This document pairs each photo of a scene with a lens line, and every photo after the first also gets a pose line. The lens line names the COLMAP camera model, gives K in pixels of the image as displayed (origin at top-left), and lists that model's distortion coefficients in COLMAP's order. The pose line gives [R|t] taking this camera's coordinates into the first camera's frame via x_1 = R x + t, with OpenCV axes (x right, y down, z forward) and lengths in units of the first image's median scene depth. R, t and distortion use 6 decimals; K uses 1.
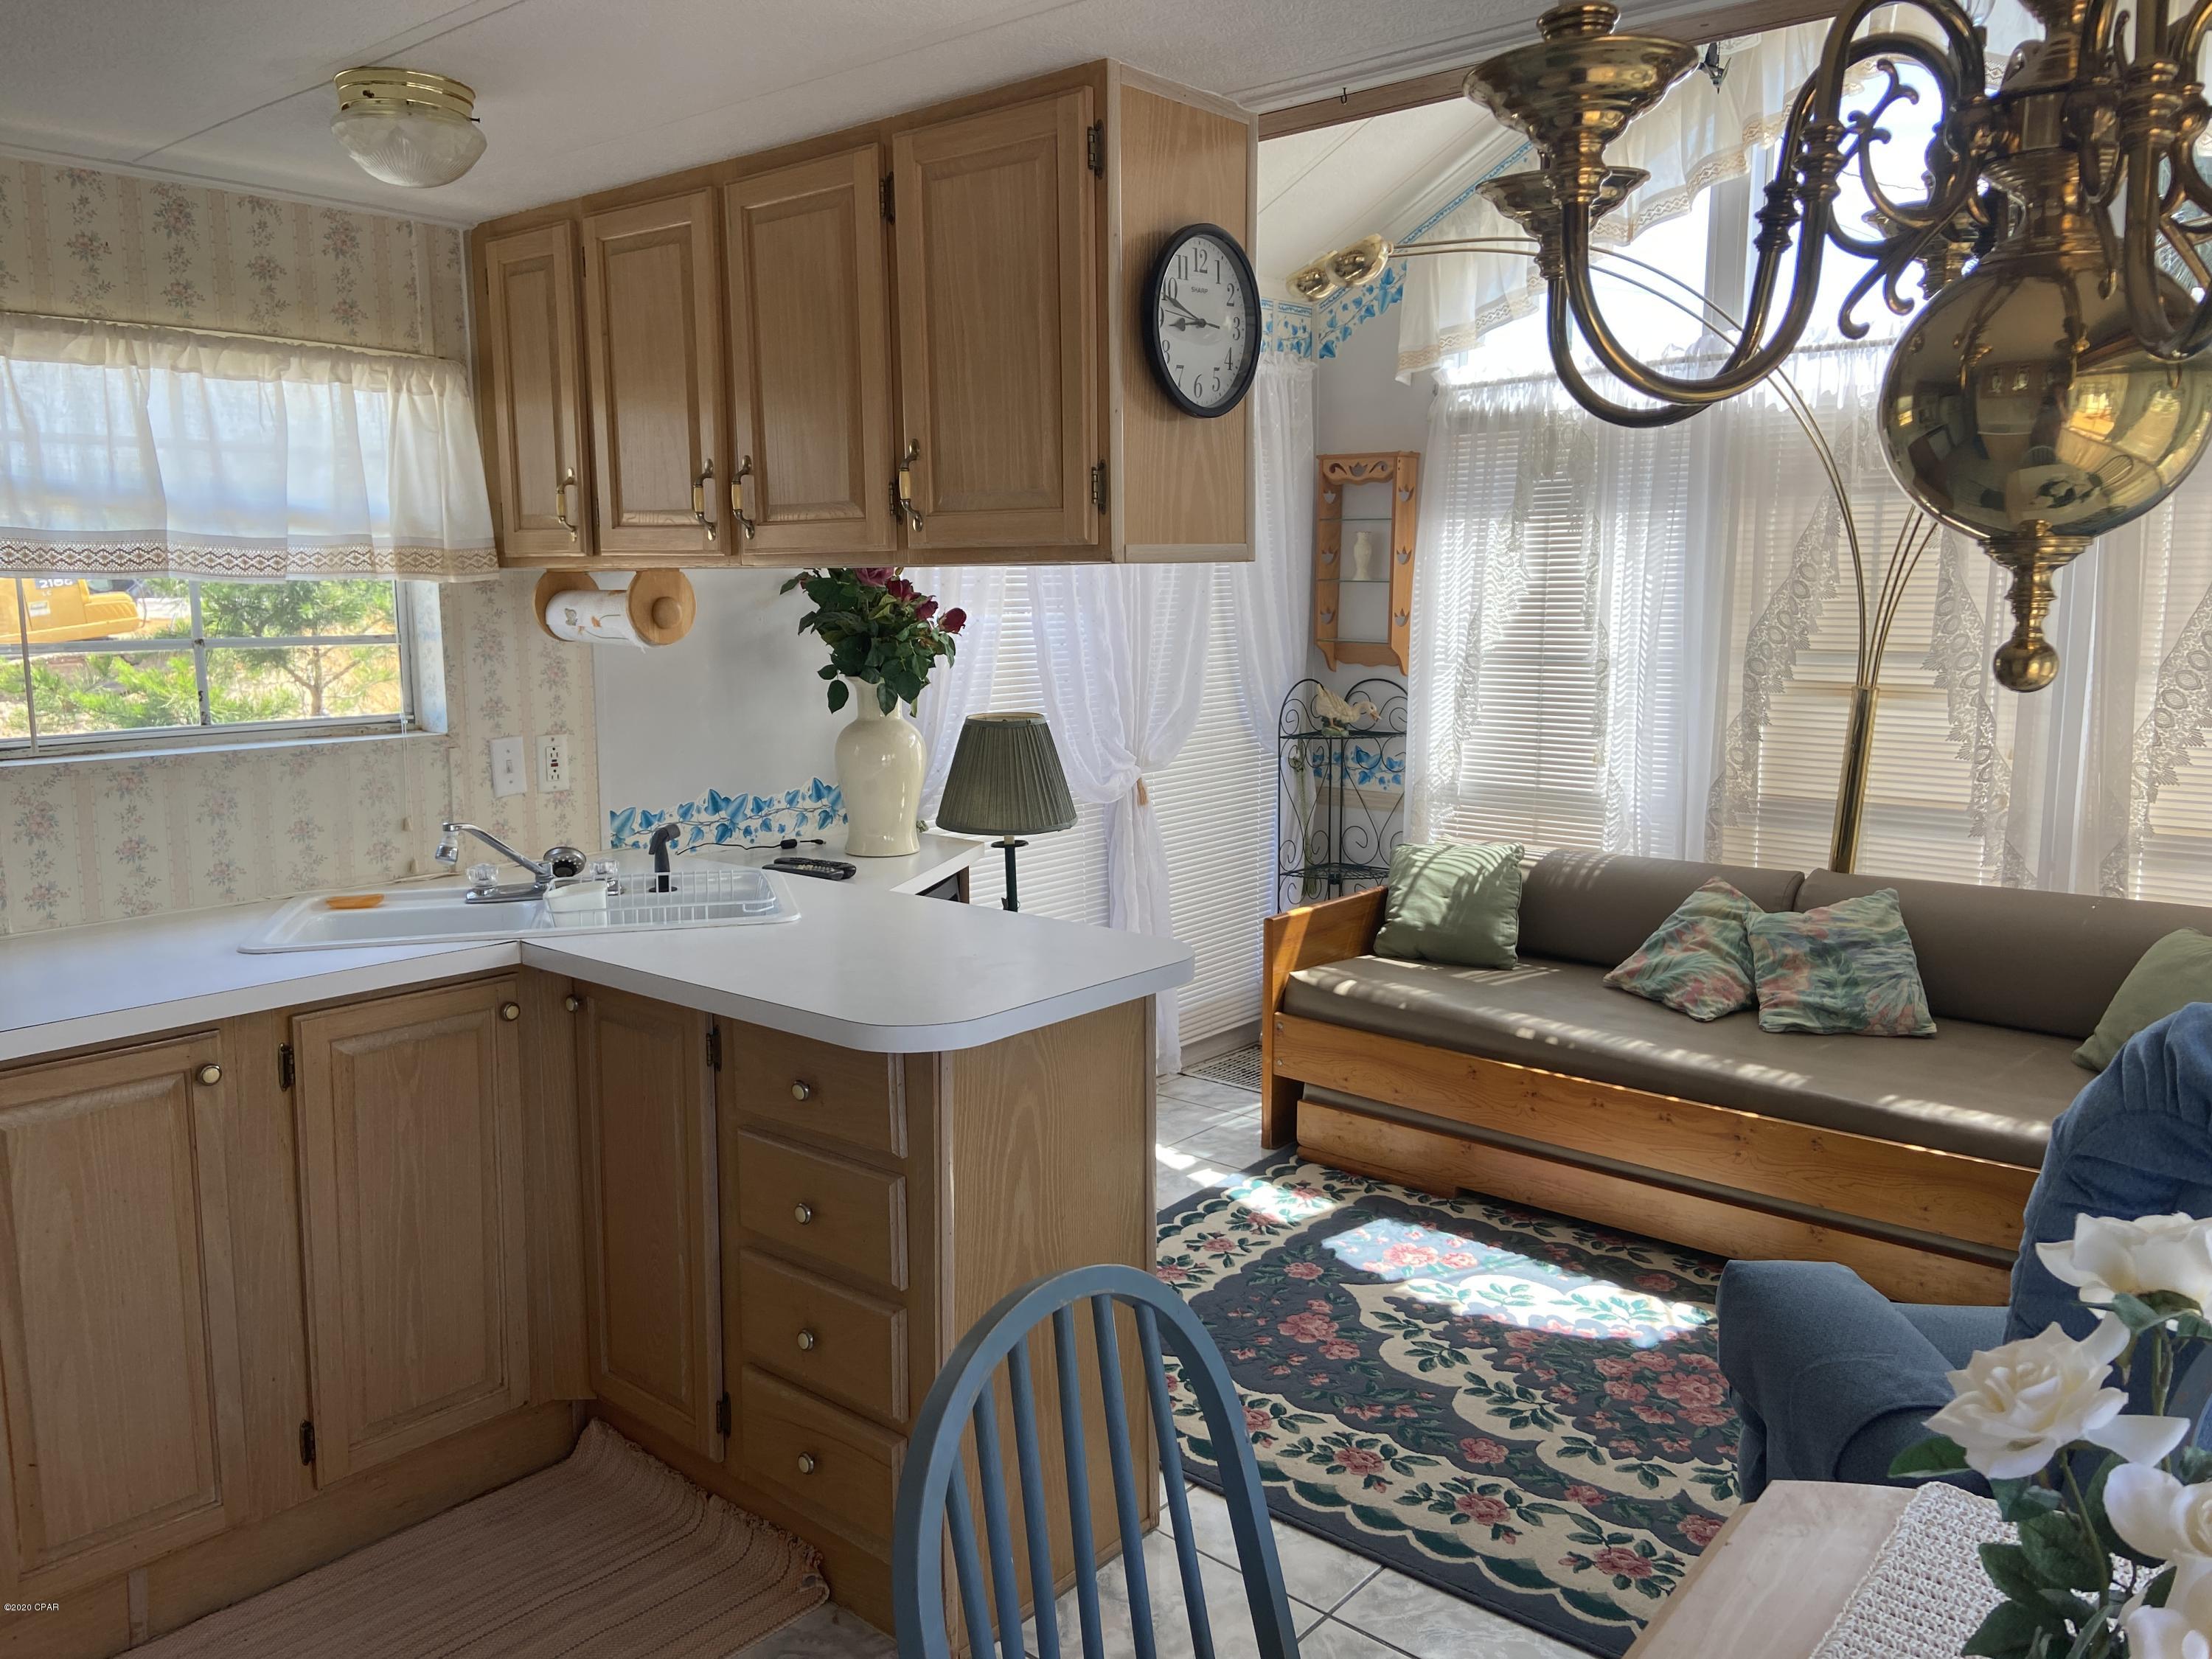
lens RADIAL K [[1662.7, 0, 1078.9], [0, 1662.7, 805.6], [0, 0, 1]] dist [0.125625, -0.157932]
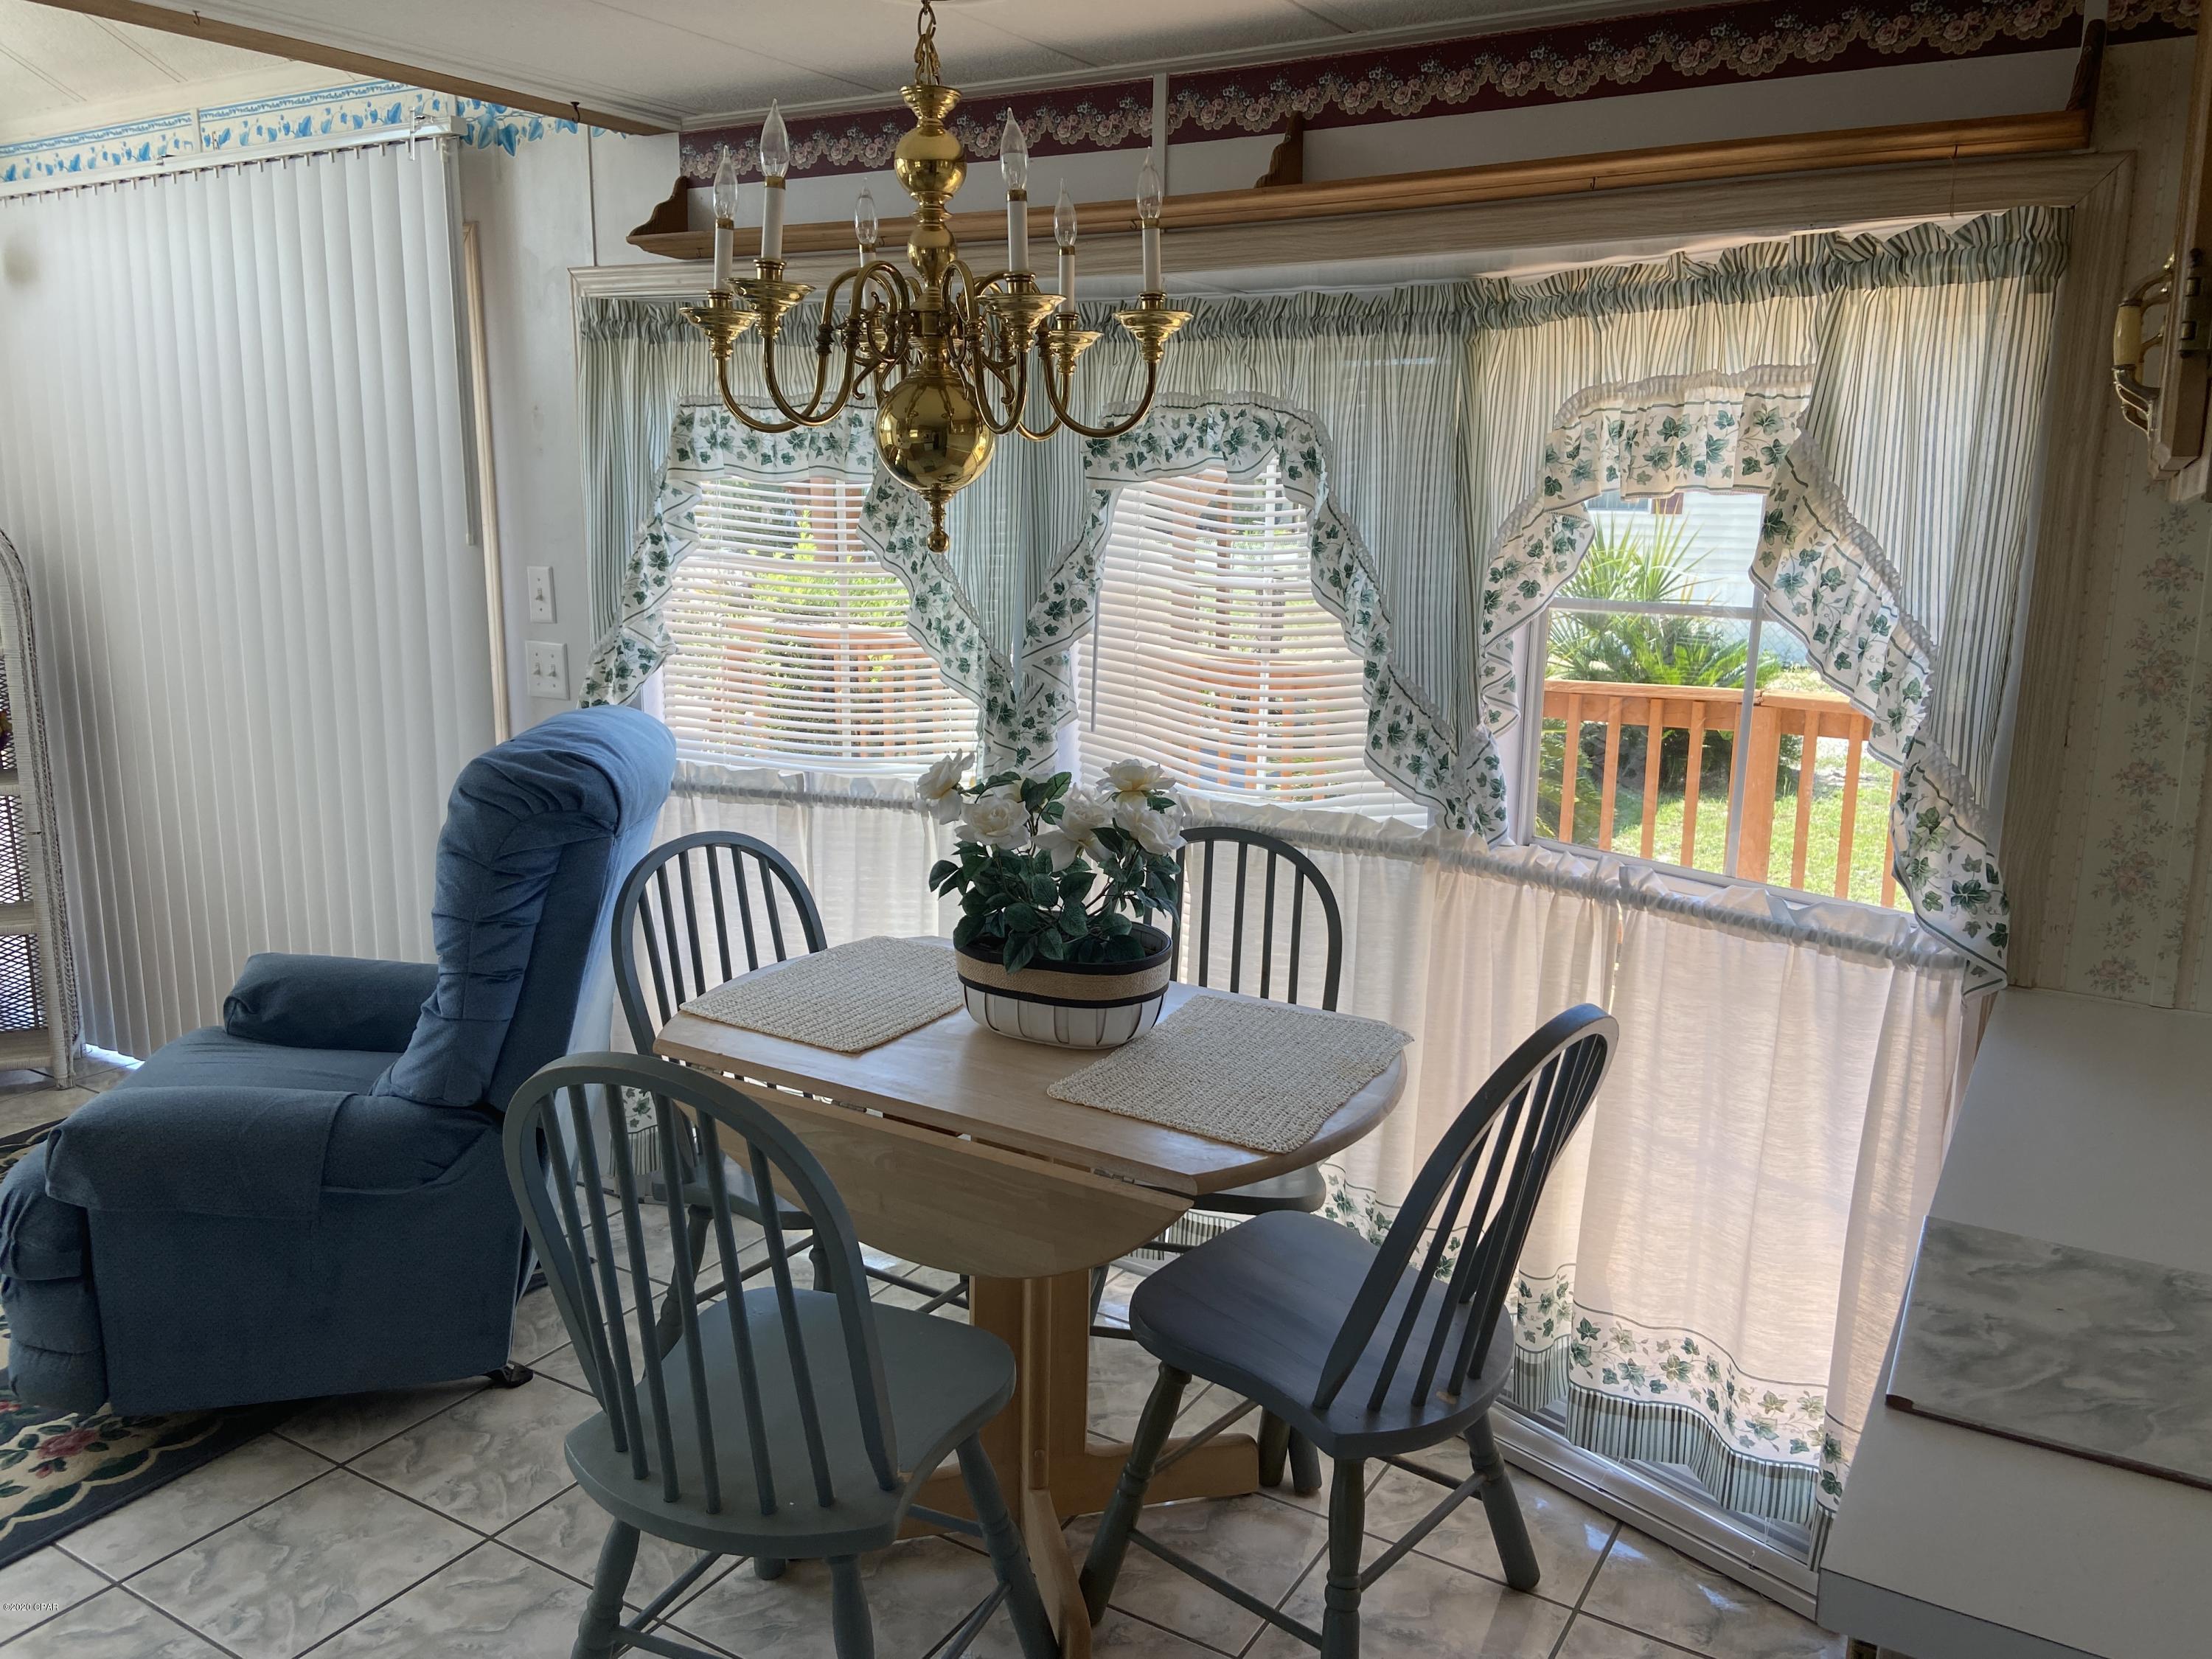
lens RADIAL K [[1665.8, 0, 1098.9], [0, 1665.8, 805.3], [0, 0, 1]] dist [0.093190, -0.097917]
pose [[-0.166154, -0.186236, 0.968354, -0.573060], [0.131722, 0.969012, 0.208963, -0.056210], [-0.977263, 0.162274, -0.136474, 0.347324]]
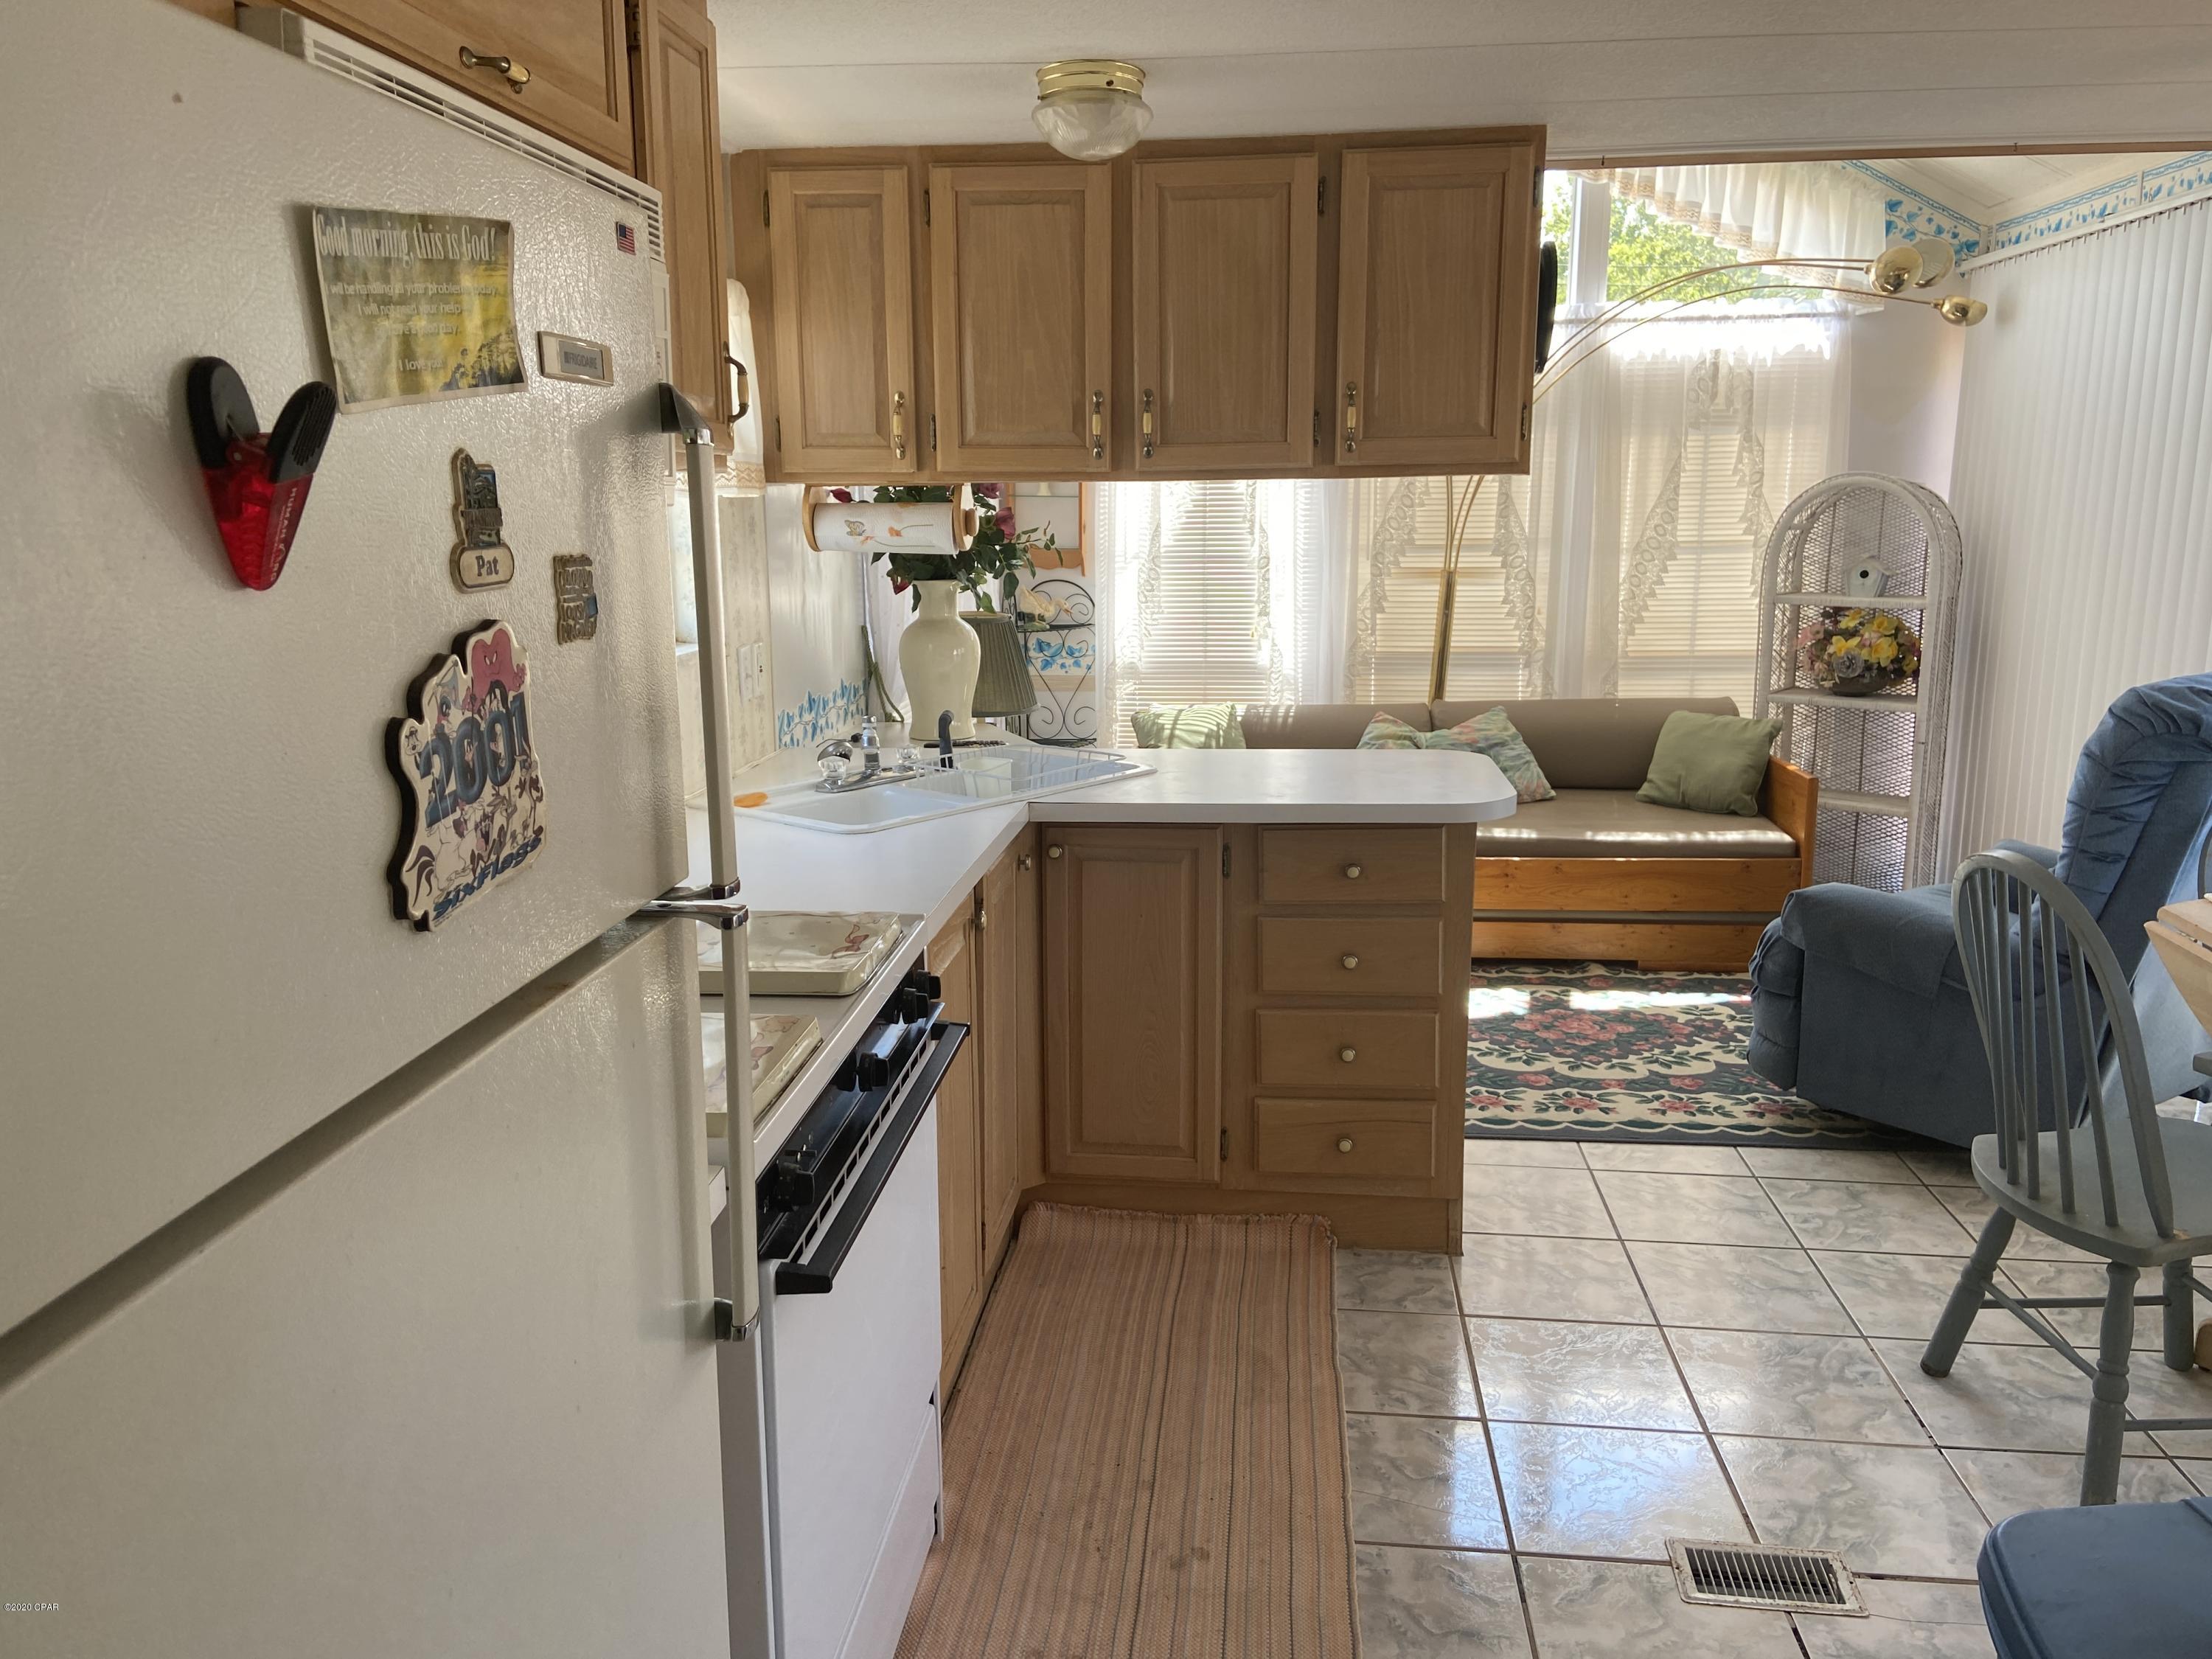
lens RADIAL K [[1662.6, 0, 1119.6], [0, 1662.6, 817.3], [0, 0, 1]] dist [0.129759, -0.164561]
pose [[0.812567, -0.113505, 0.571709, -0.853926], [0.083257, 0.993400, 0.078893, 0.003630], [-0.576891, -0.016507, 0.816655, 0.005245]]
